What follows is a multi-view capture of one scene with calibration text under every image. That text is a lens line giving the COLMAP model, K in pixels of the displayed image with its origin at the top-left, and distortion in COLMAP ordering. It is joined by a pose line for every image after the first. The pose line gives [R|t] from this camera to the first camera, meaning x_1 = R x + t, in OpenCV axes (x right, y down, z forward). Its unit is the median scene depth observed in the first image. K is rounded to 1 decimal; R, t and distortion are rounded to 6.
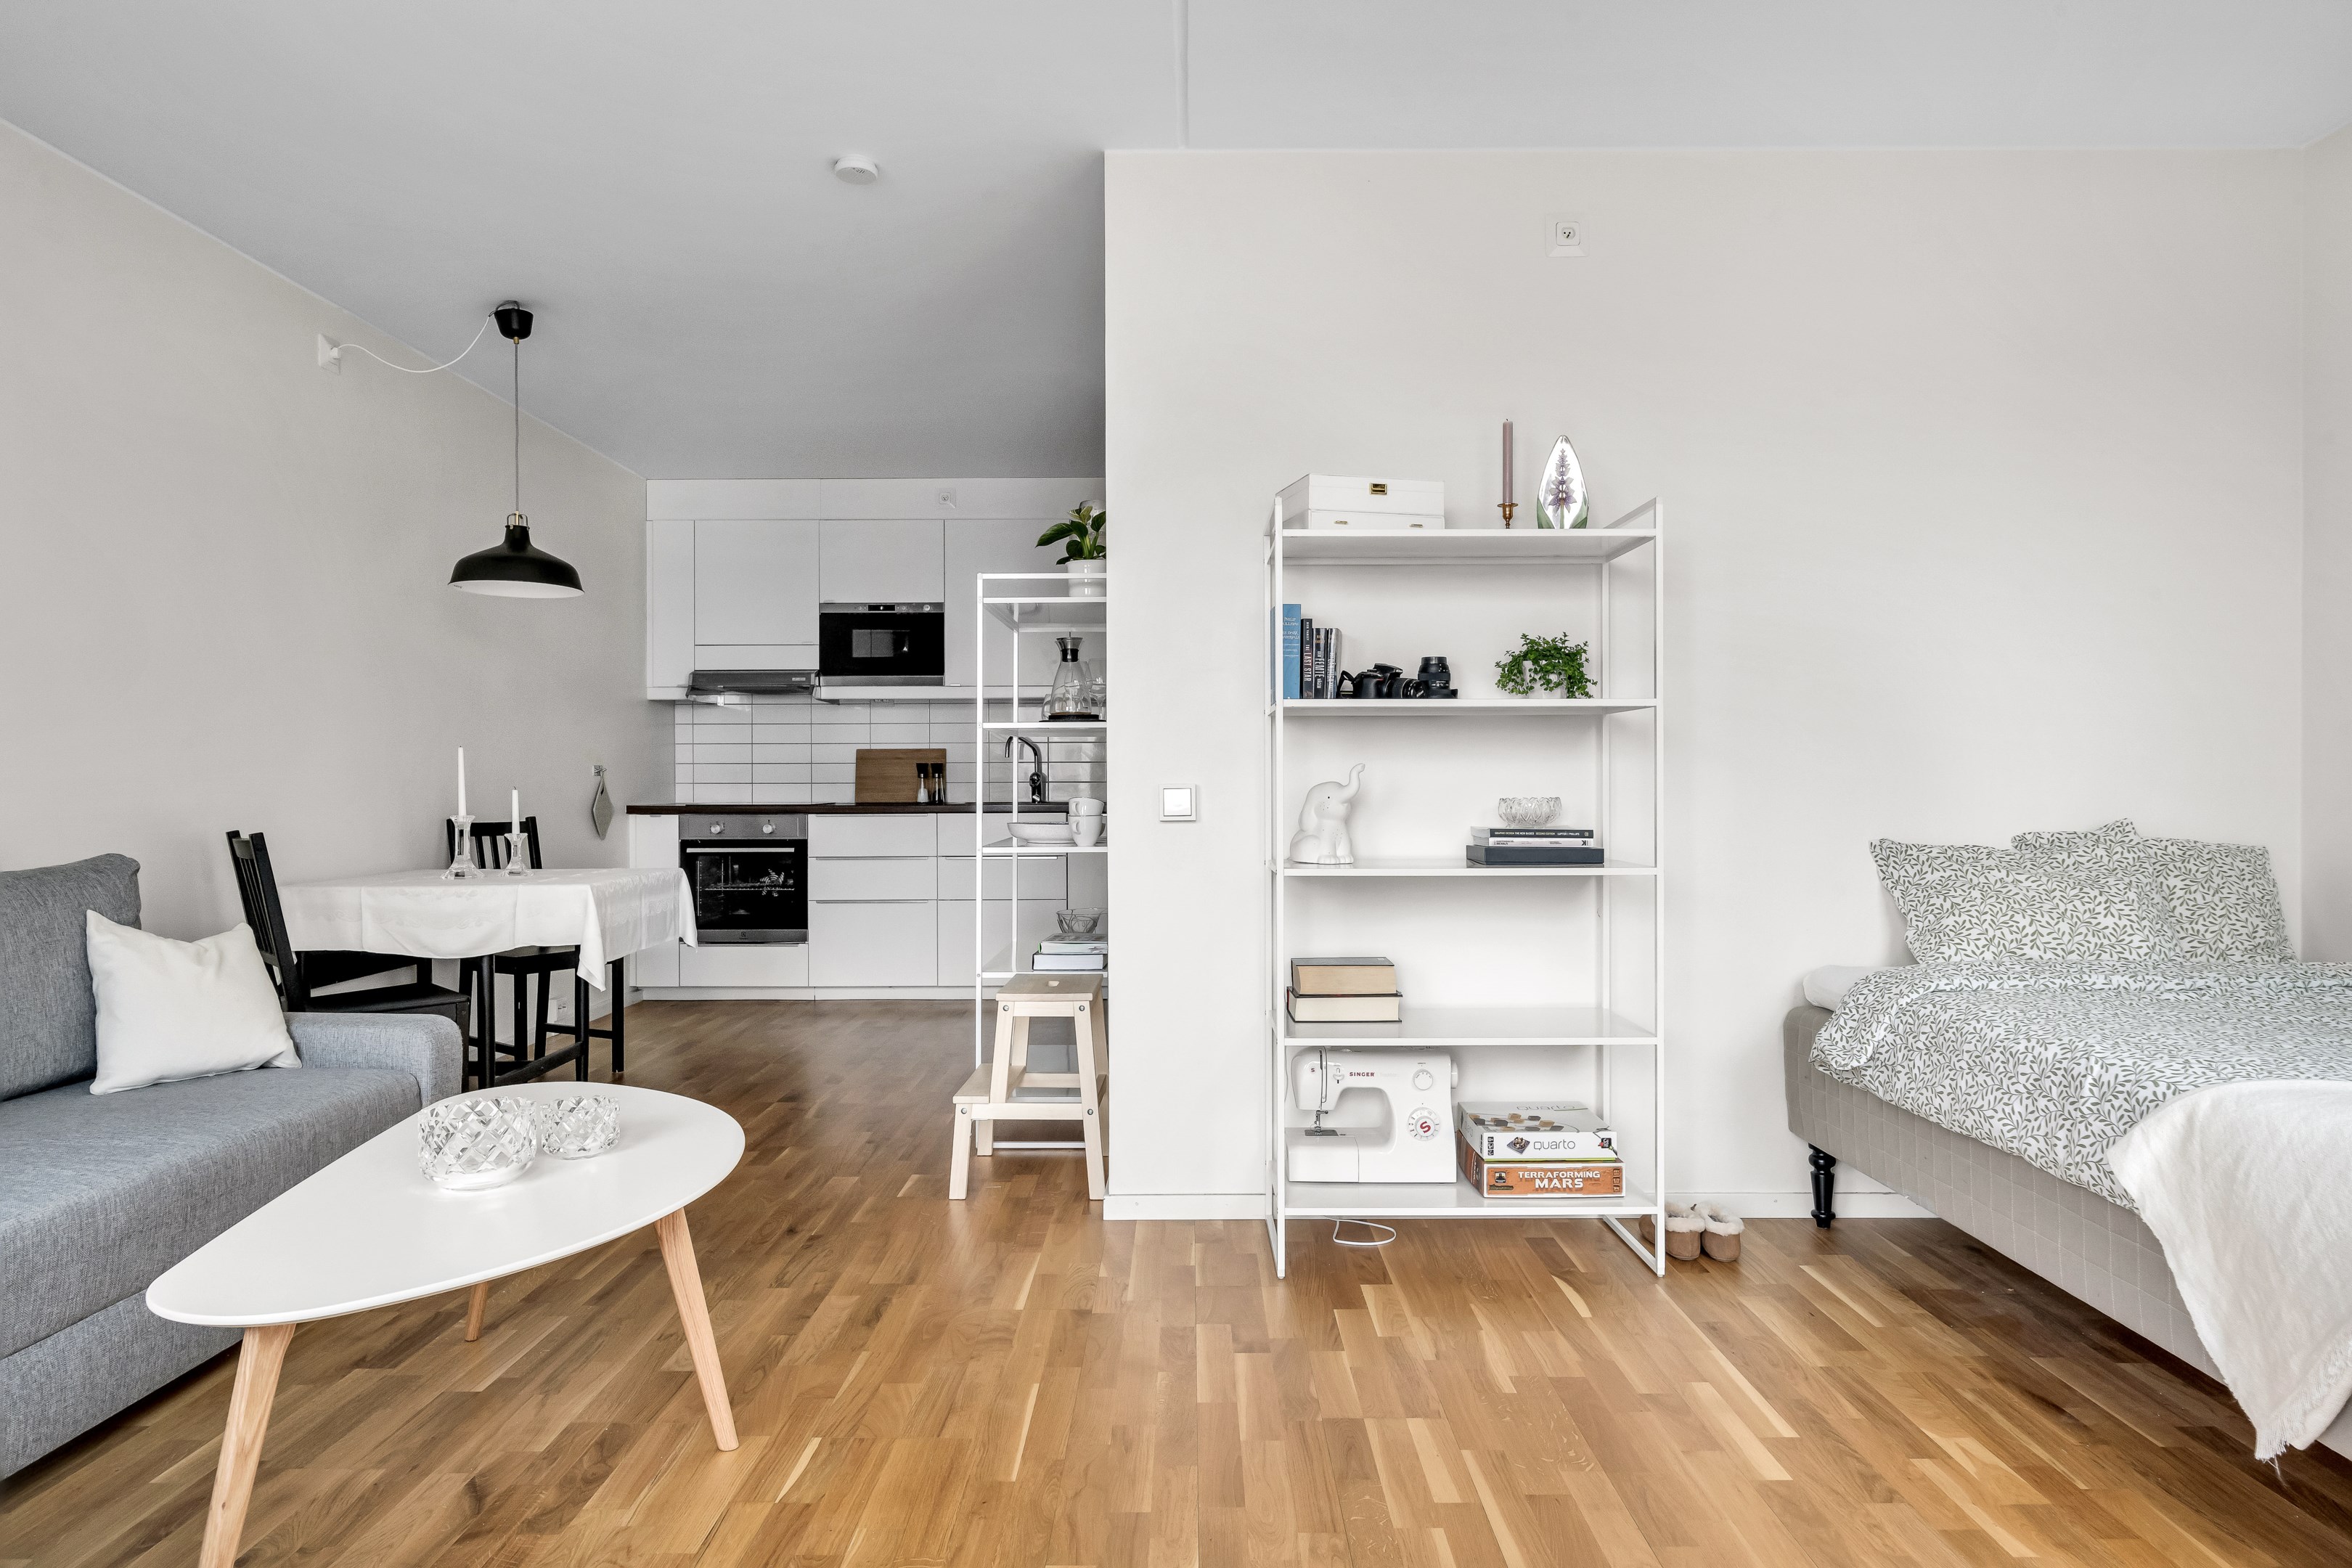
lens RADIAL K [[1452.6, 0, 1168.6], [0, 1452.6, 773.4], [0, 0, 1]] dist [0.011887, 0.000688]
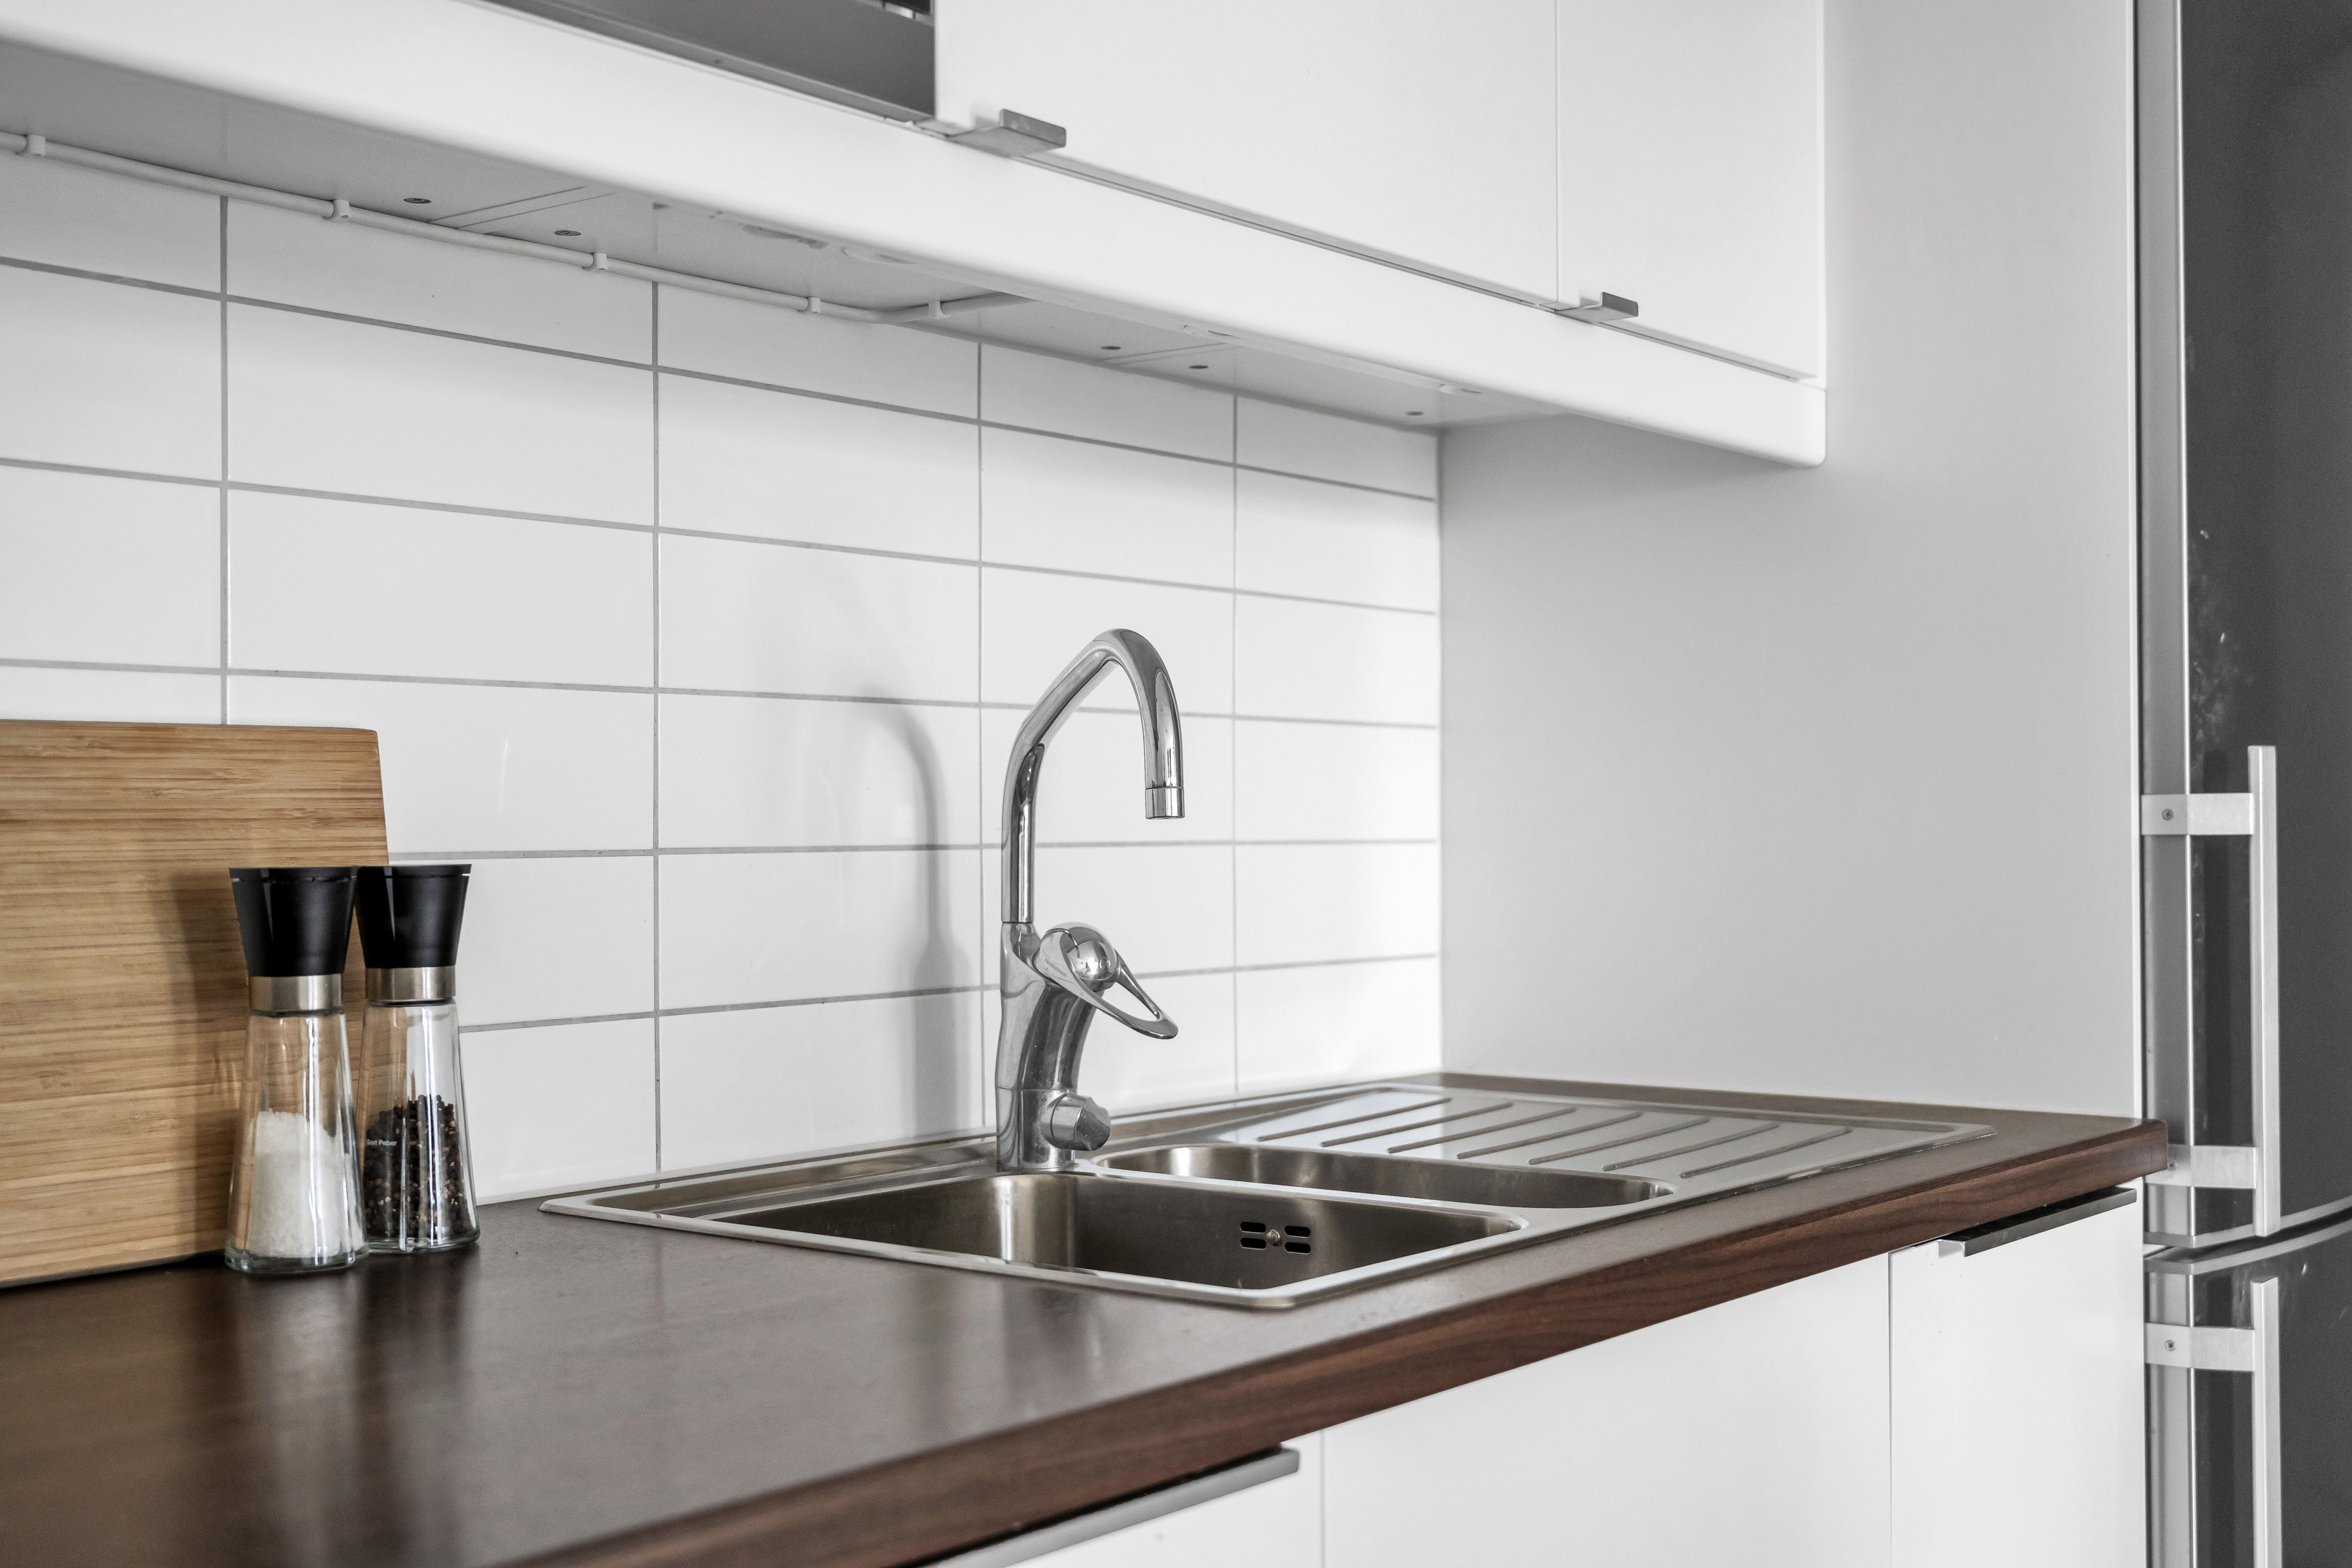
lens RADIAL K [[2734.4, 0, 1176.0], [0, 2734.4, 784.0], [0, 0, 1]] dist [0.008442, 0.008283]
pose [[0.599336, 0.013314, 0.800387, -0.304413], [-0.003743, 0.999897, -0.013830, -0.011090], [-0.800489, 0.005293, 0.599325, 0.890771]]
